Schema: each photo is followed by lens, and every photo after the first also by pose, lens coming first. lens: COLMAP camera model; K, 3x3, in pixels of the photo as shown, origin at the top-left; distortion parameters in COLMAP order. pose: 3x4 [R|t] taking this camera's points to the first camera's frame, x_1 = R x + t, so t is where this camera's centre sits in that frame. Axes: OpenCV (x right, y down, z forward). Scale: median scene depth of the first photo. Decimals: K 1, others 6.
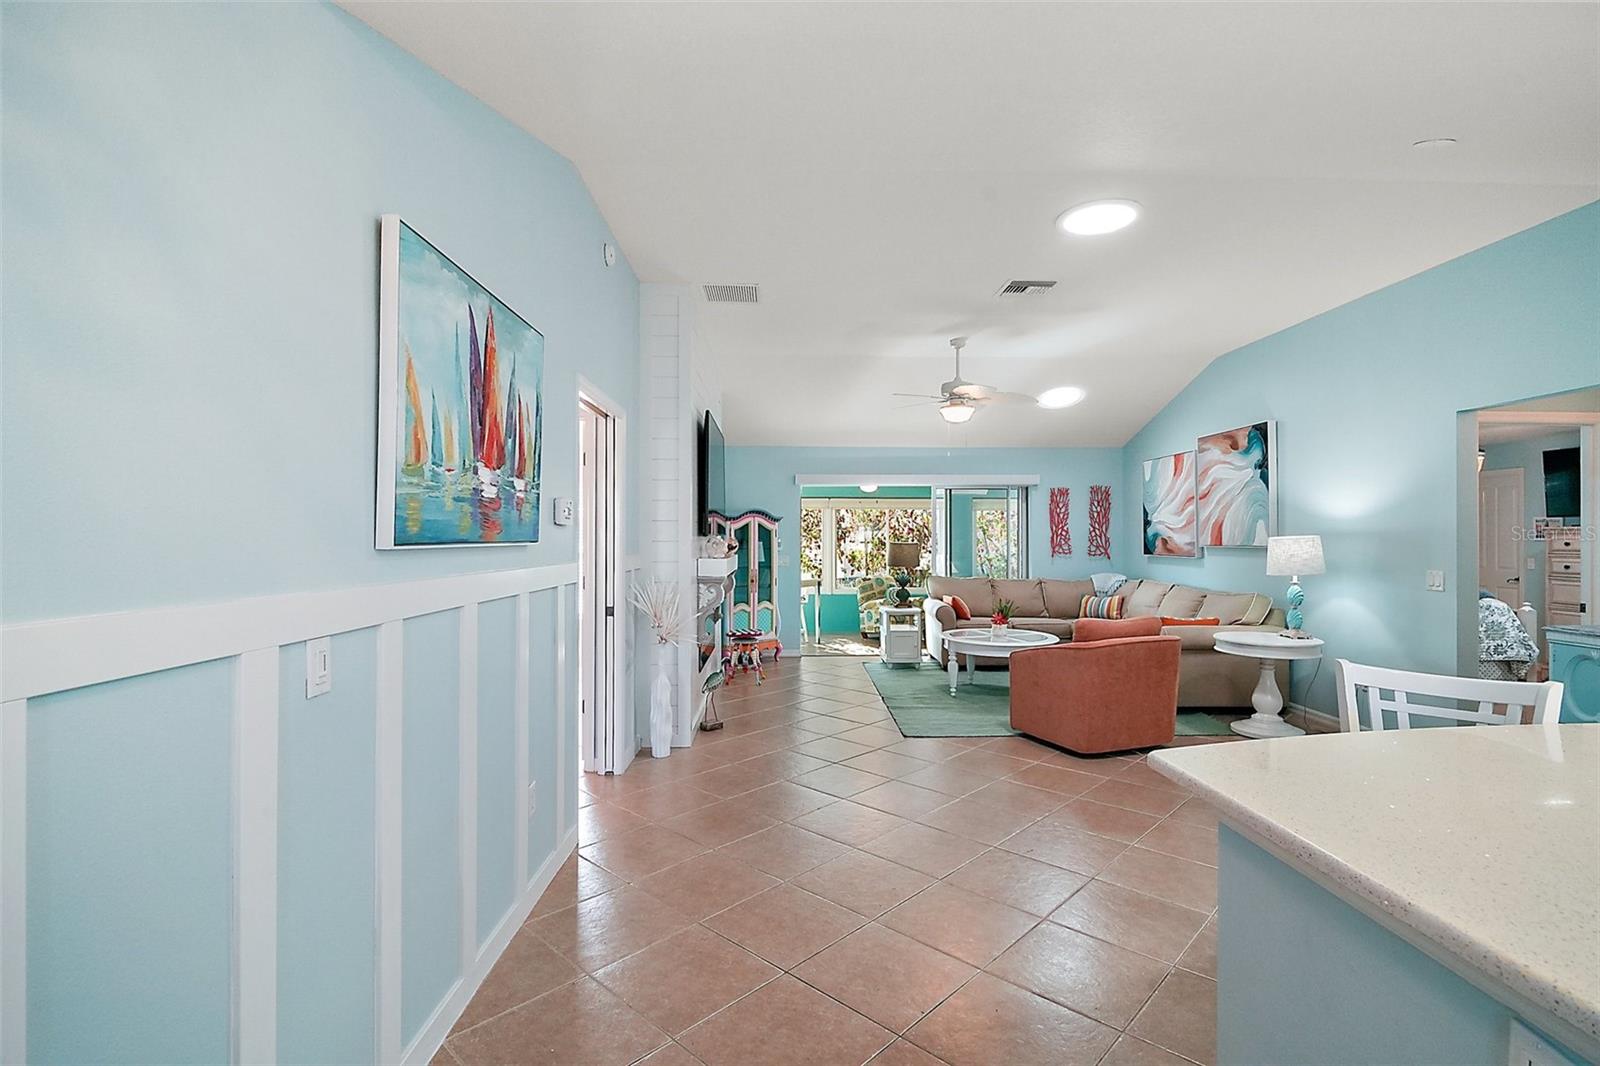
lens RADIAL K [[746.9, 0, 805.0], [0, 746.9, 532.3], [0, 0, 1]] dist [-0.000529, -0.004288]
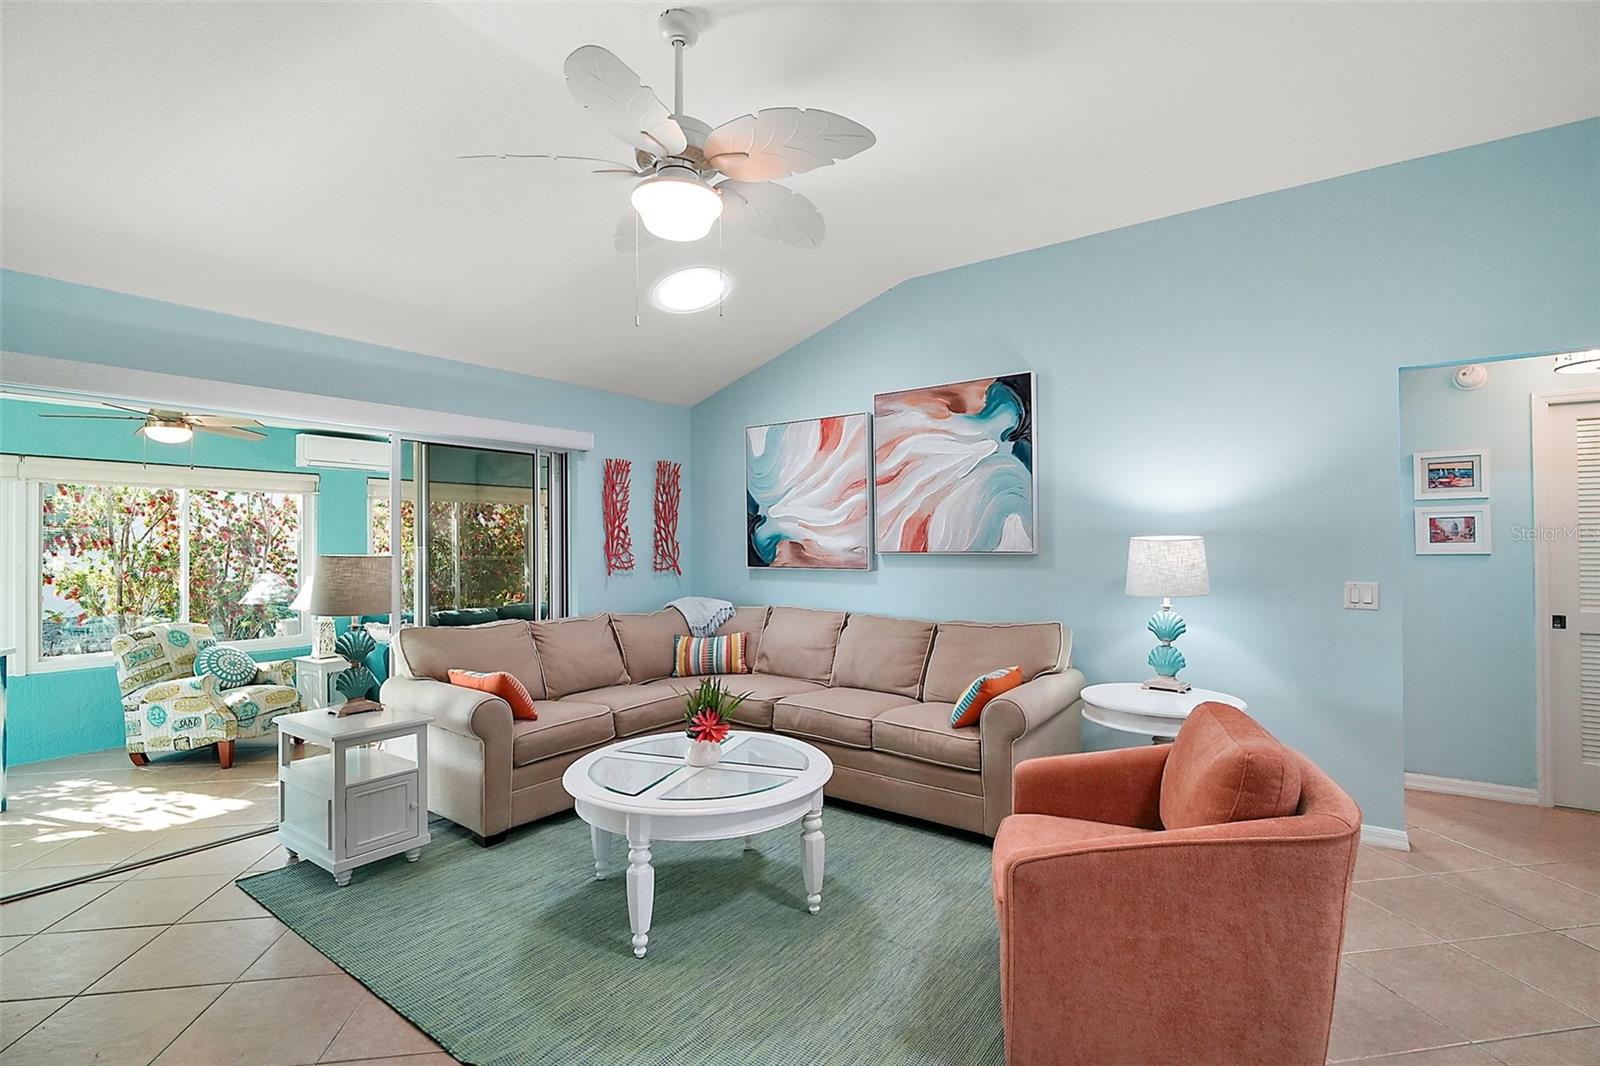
lens RADIAL K [[746.9, 0, 798.1], [0, 746.9, 531.3], [0, 0, 1]] dist [-0.000529, -0.004288]
pose [[0.615359, 0.007679, 0.788210, -0.051364], [0.000655, 0.999947, -0.010254, 0.005421], [-0.788247, 0.006827, 0.615321, 0.630151]]
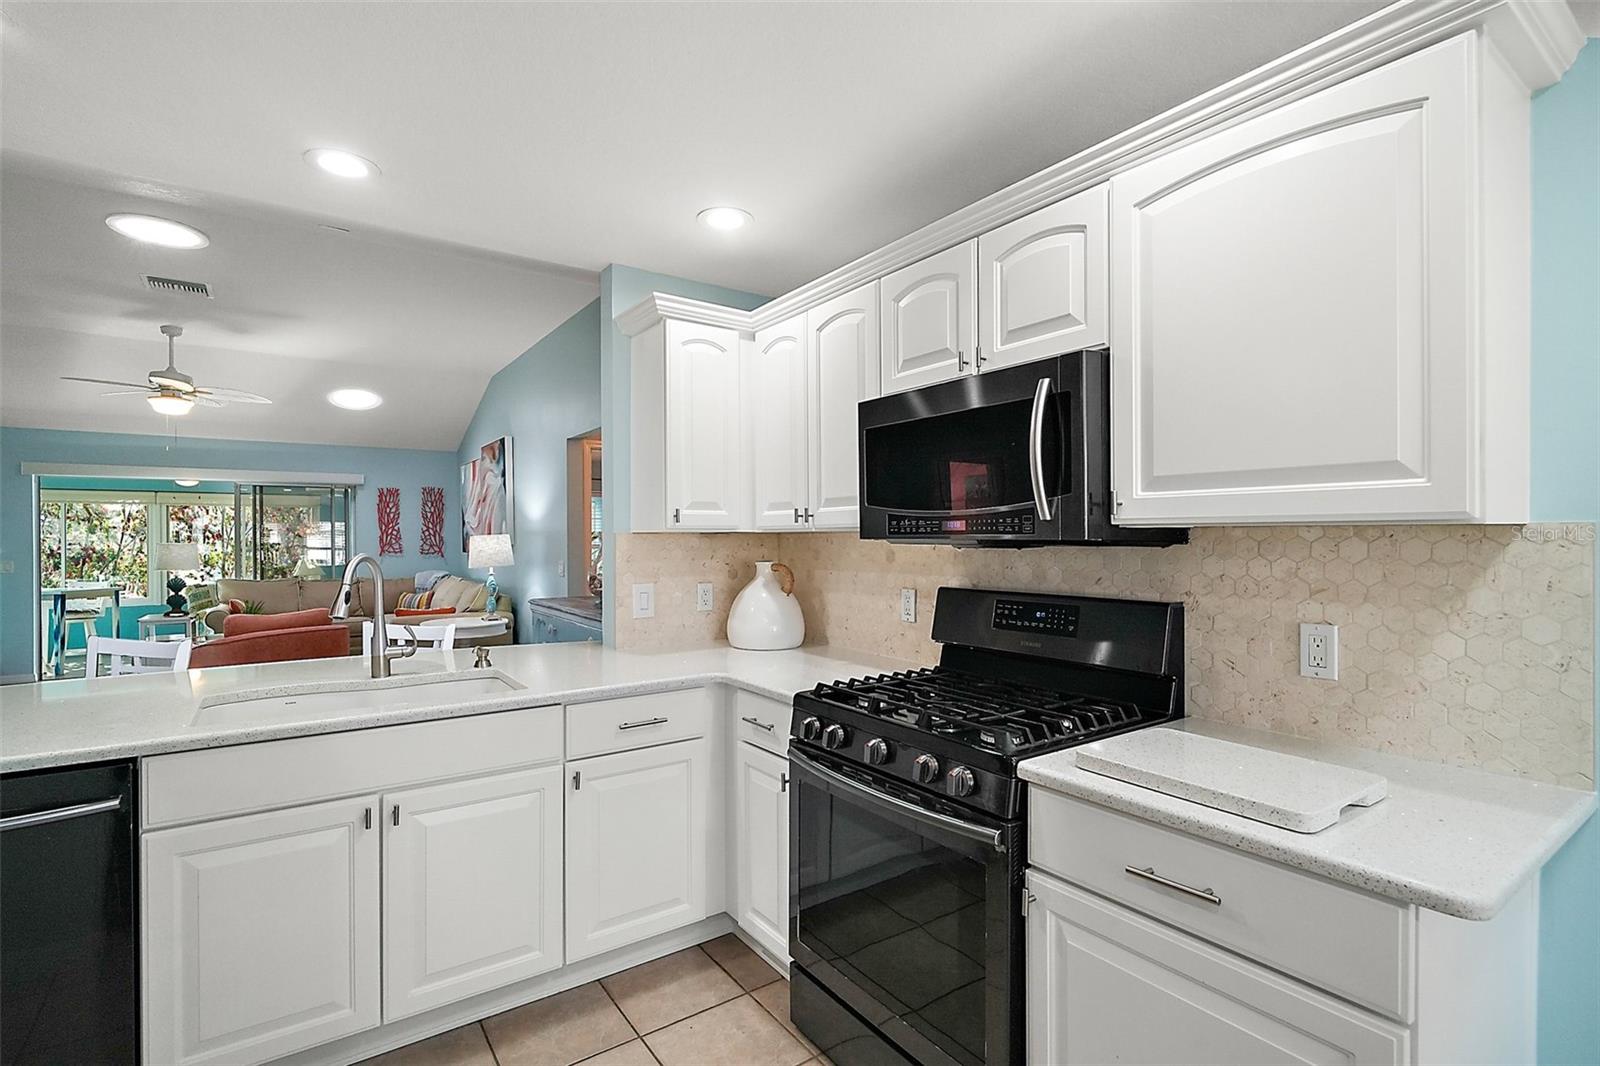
lens RADIAL K [[746.9, 0, 804.9], [0, 746.9, 539.9], [0, 0, 1]] dist [-0.000529, -0.004288]
pose [[0.836800, -0.007589, 0.547456, 0.314700], [0.002001, 0.999940, 0.010803, 0.001490], [-0.547505, -0.007945, 0.836765, -0.200478]]
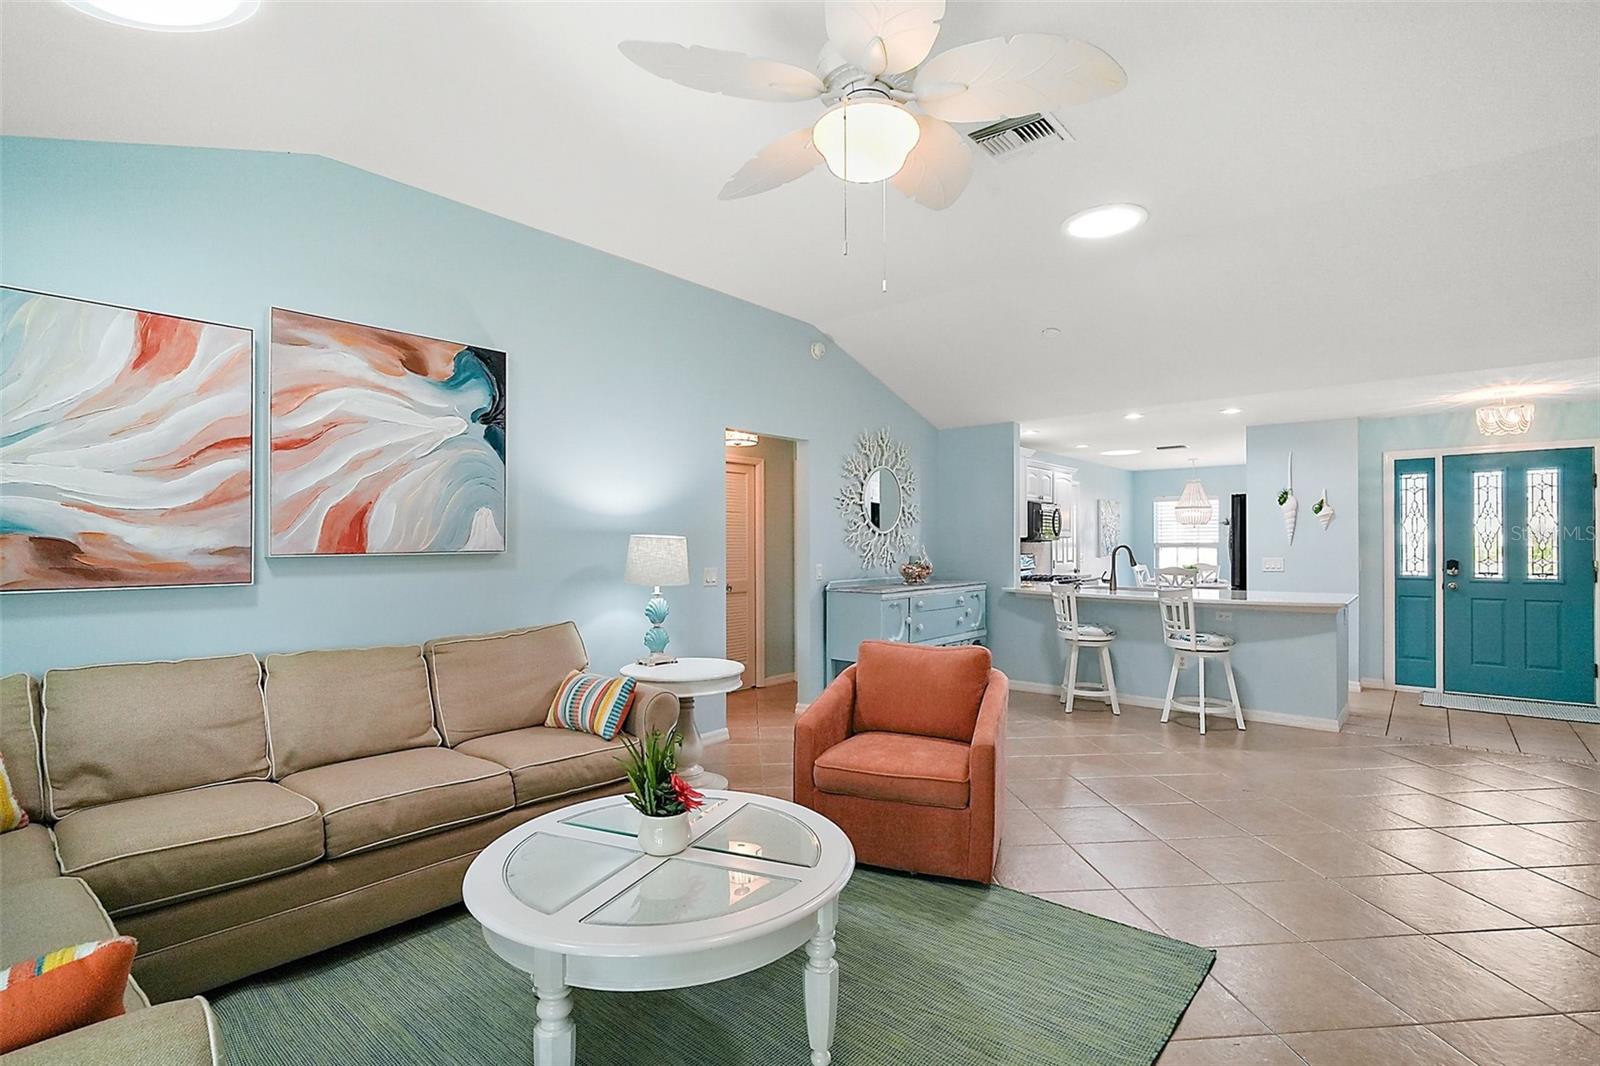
lens RADIAL K [[746.9, 0, 805.7], [0, 746.9, 540.0], [0, 0, 1]] dist [-0.000529, -0.004288]
pose [[-0.740958, 0.000997, 0.671550, 0.008064], [-0.002576, 0.999987, -0.004327, 0.009921], [-0.671546, -0.004936, -0.740946, 1.098432]]
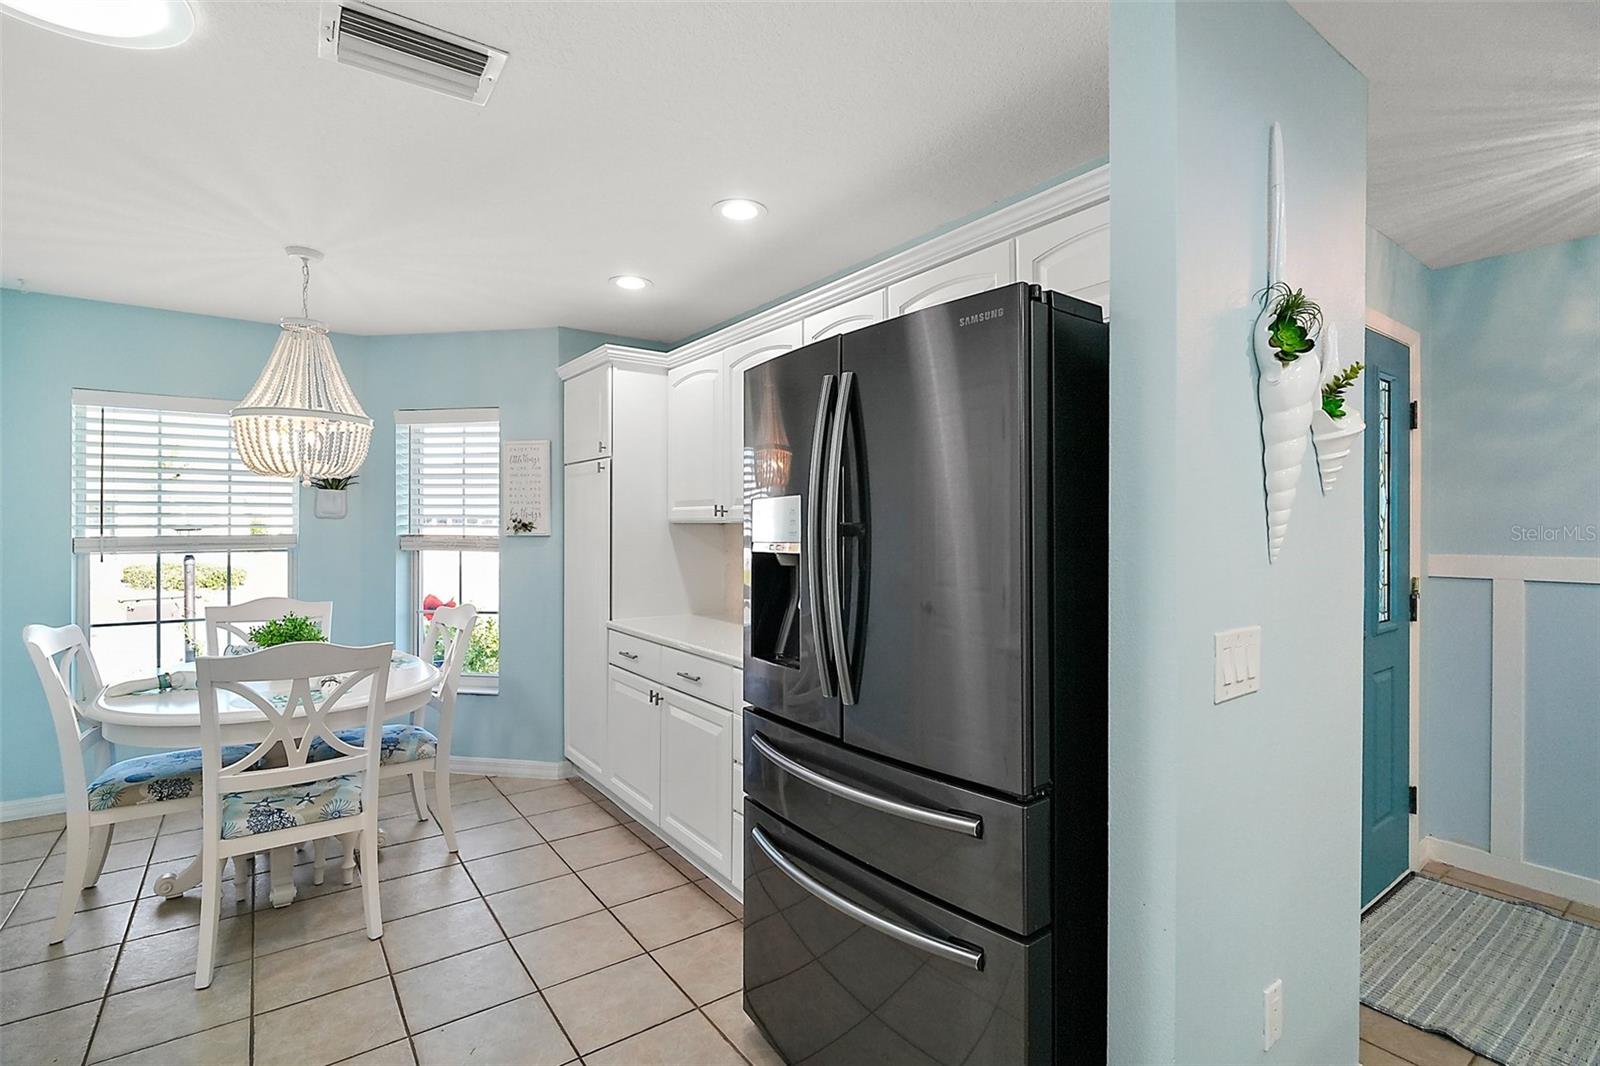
lens RADIAL K [[746.9, 0, 808.2], [0, 746.9, 527.5], [0, 0, 1]] dist [-0.000529, -0.004288]
pose [[-0.824831, -0.006096, -0.565347, 0.418409], [-0.002350, 0.999970, -0.007354, 0.003281], [0.565375, -0.004737, -0.824821, 0.050214]]
